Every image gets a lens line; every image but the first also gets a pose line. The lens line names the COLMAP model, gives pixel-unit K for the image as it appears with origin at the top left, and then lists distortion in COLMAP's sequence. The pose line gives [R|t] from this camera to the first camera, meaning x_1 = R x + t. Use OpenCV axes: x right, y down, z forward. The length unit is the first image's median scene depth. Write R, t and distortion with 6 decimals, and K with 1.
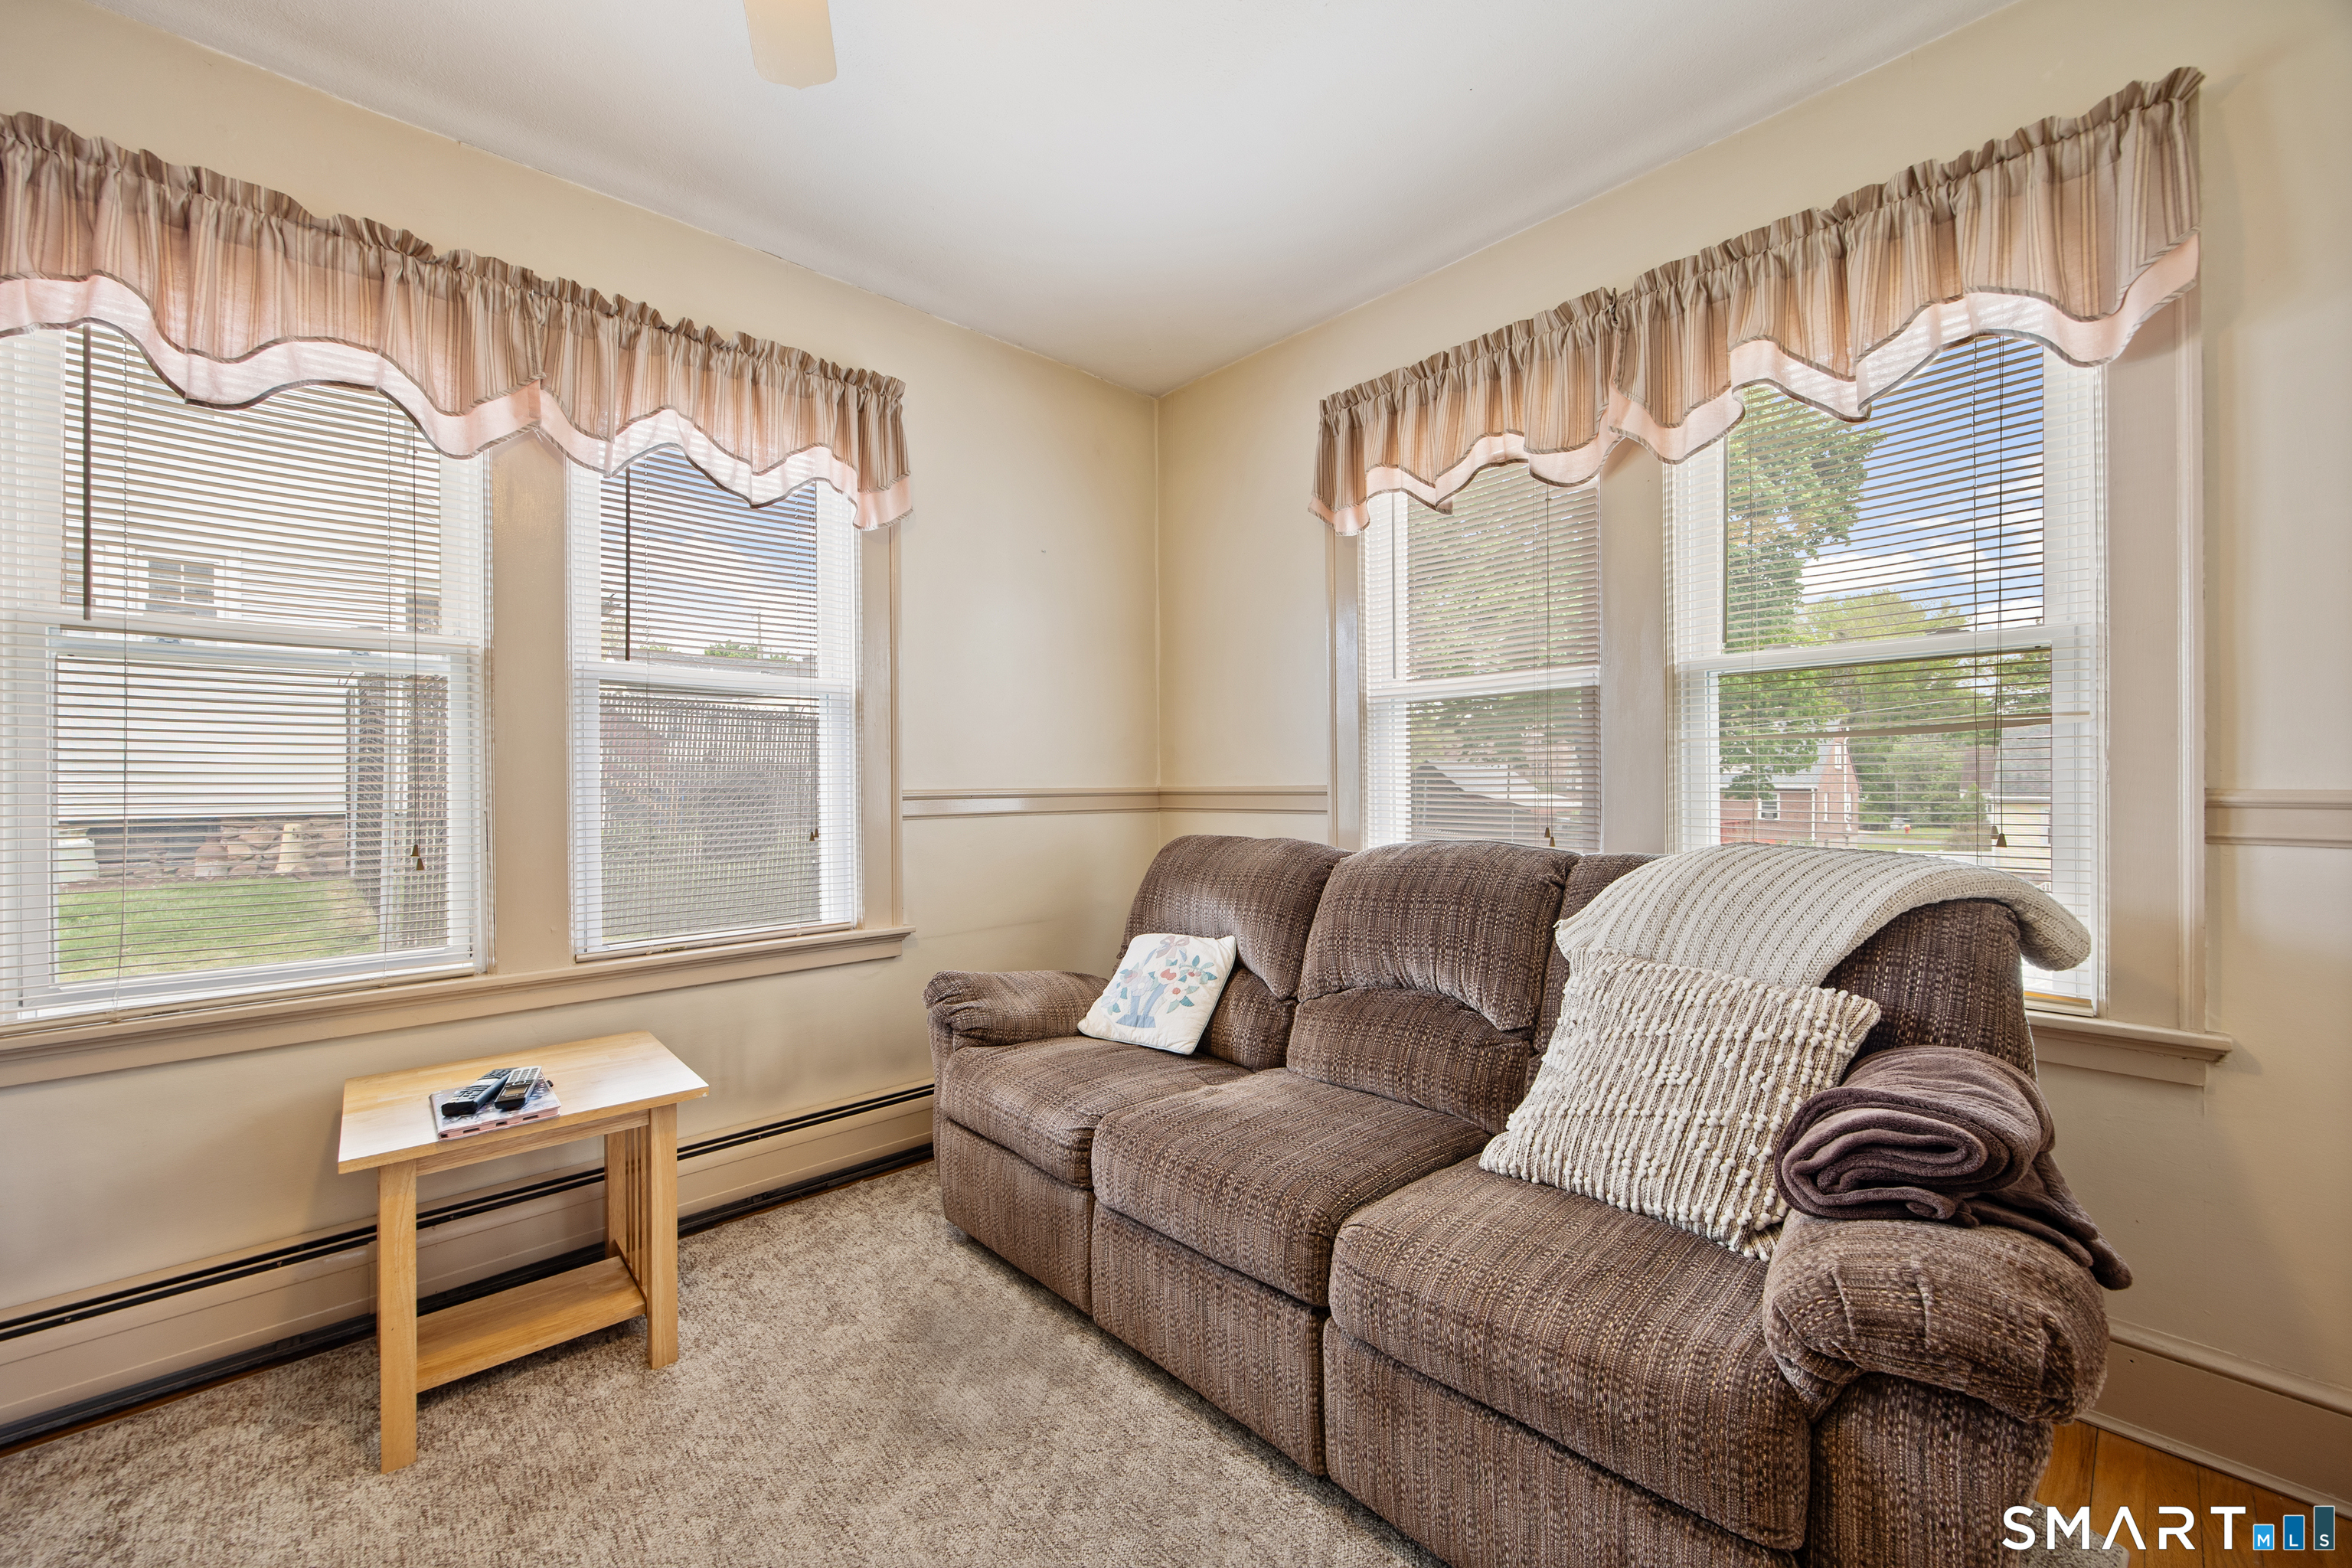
lens RADIAL K [[916.4, 0, 1150.9], [0, 916.4, 776.3], [0, 0, 1]] dist [0.000092, -0.000330]
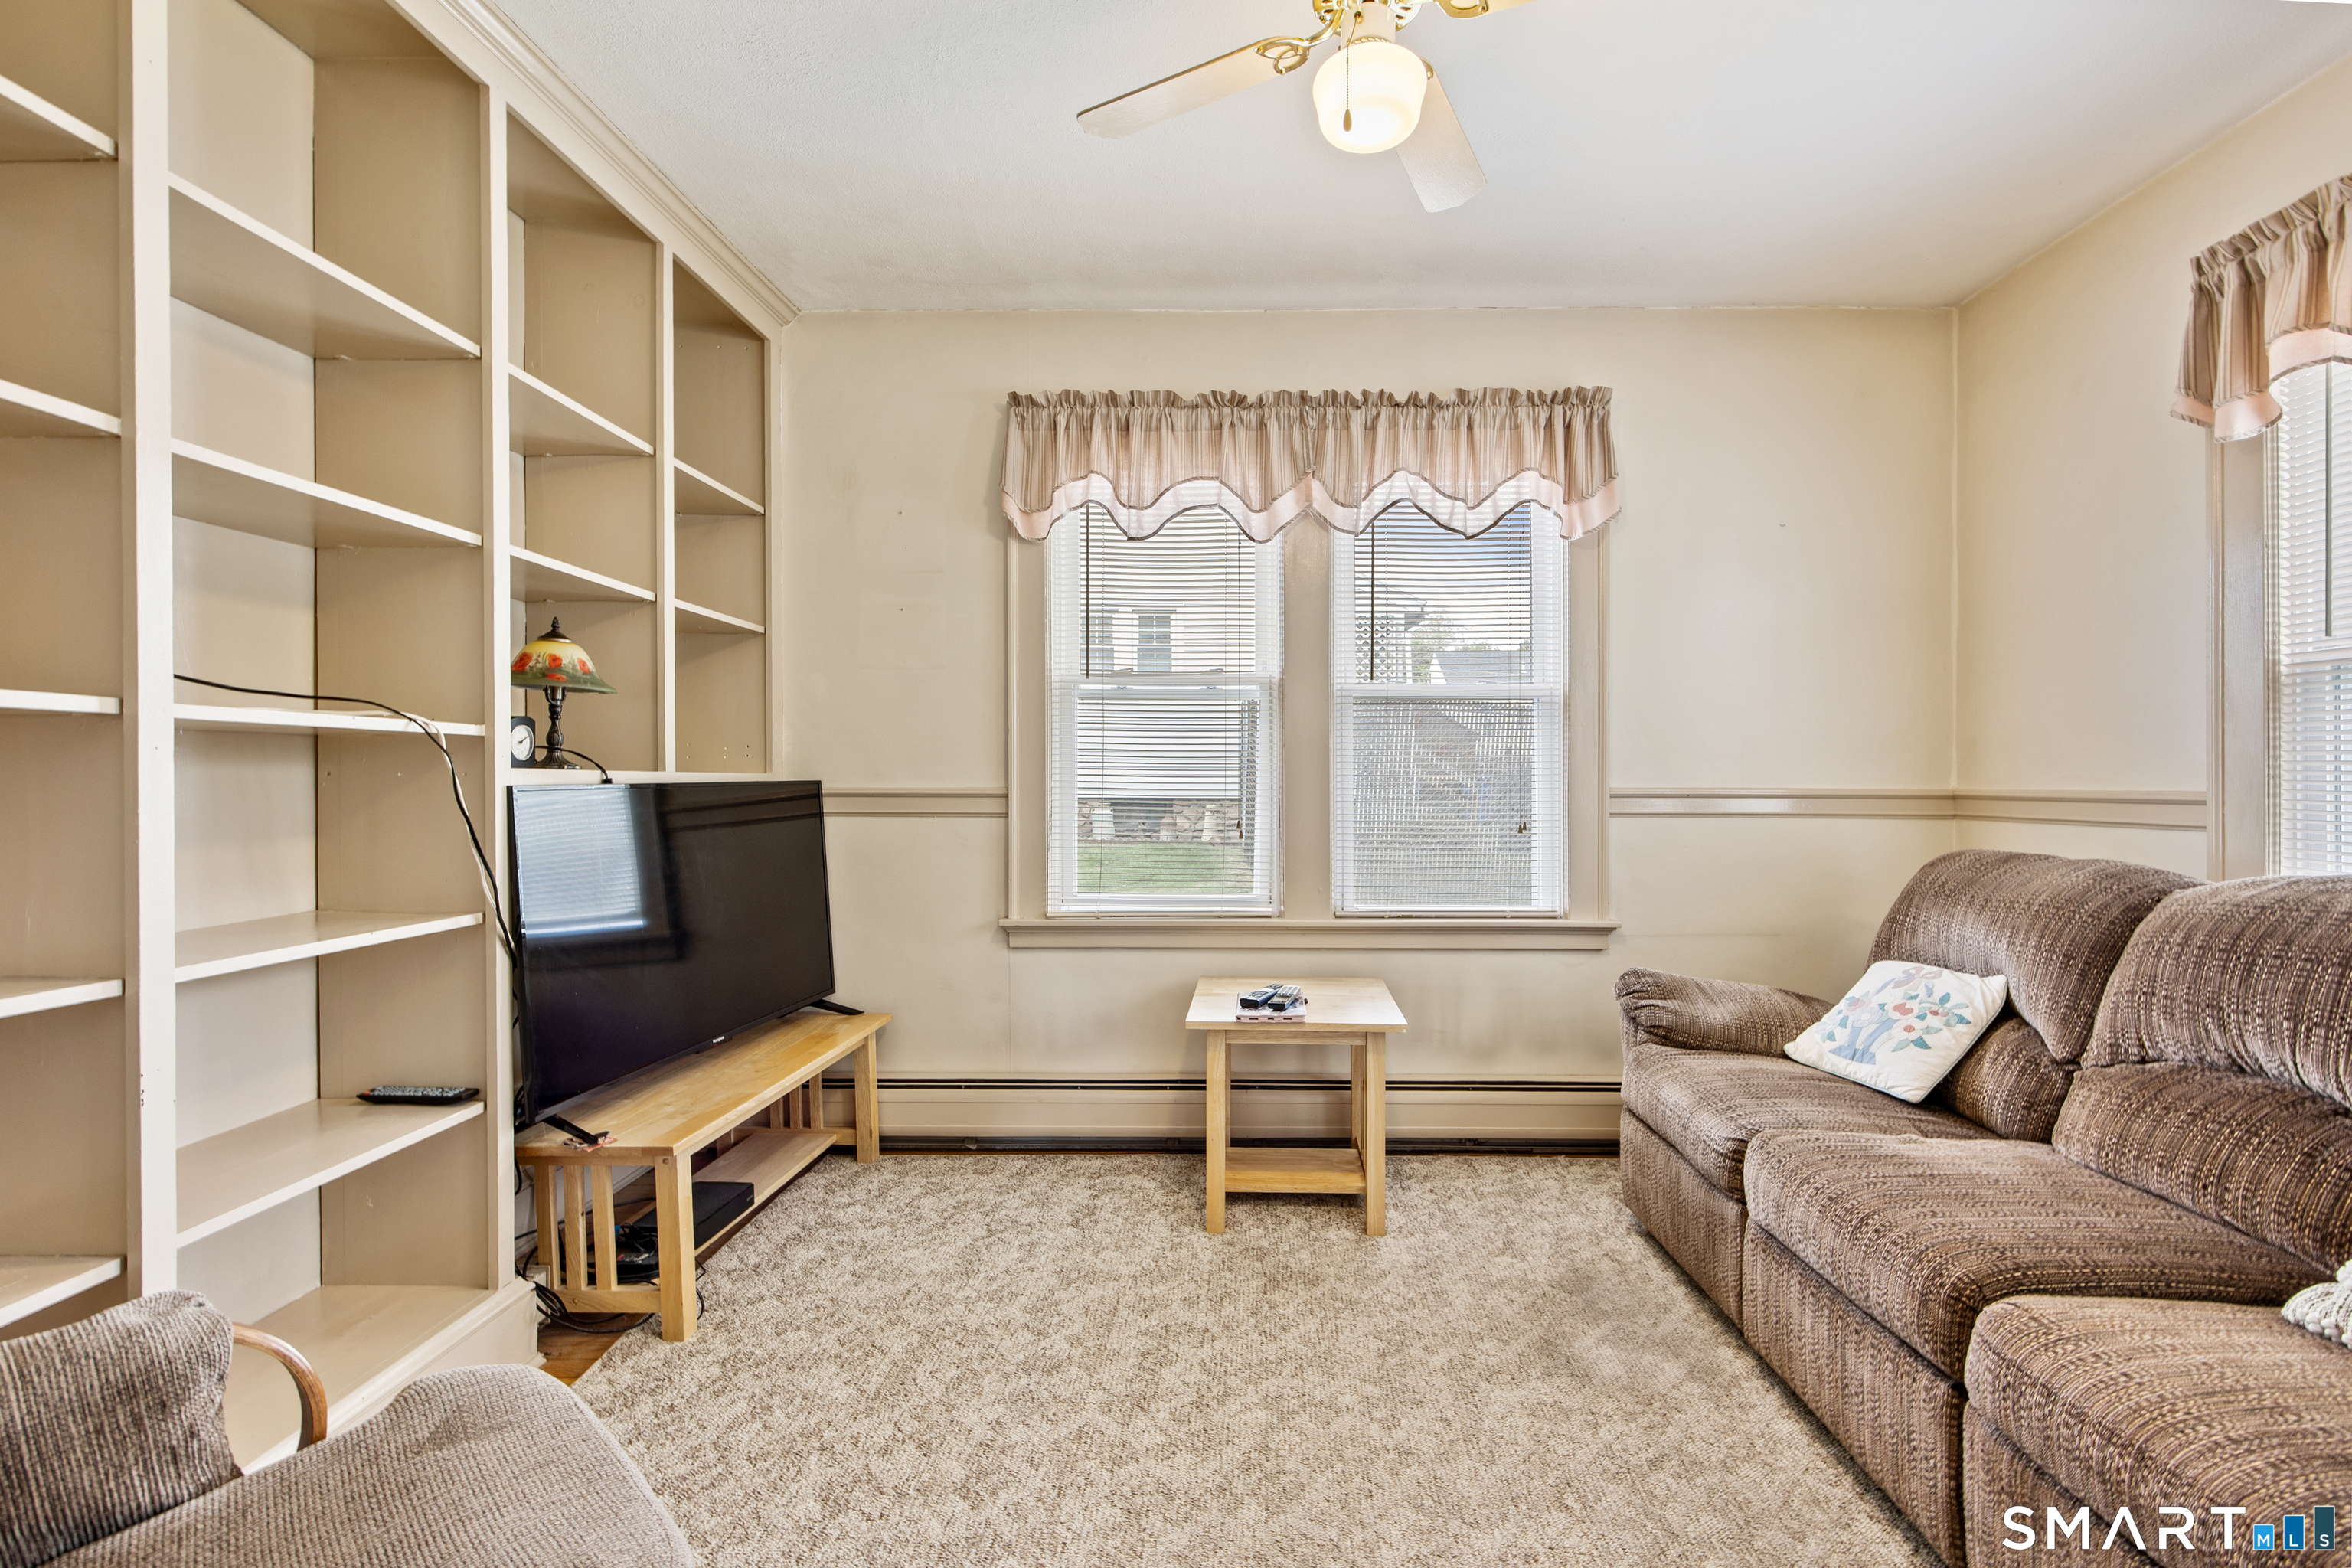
lens RADIAL K [[916.4, 0, 1190.9], [0, 916.4, 783.7], [0, 0, 1]] dist [0.000092, -0.000330]
pose [[0.720122, 0.014074, -0.693705, 0.138281], [-0.004422, 0.999867, 0.015696, -0.004555], [0.693833, -0.008235, 0.720088, -0.079090]]
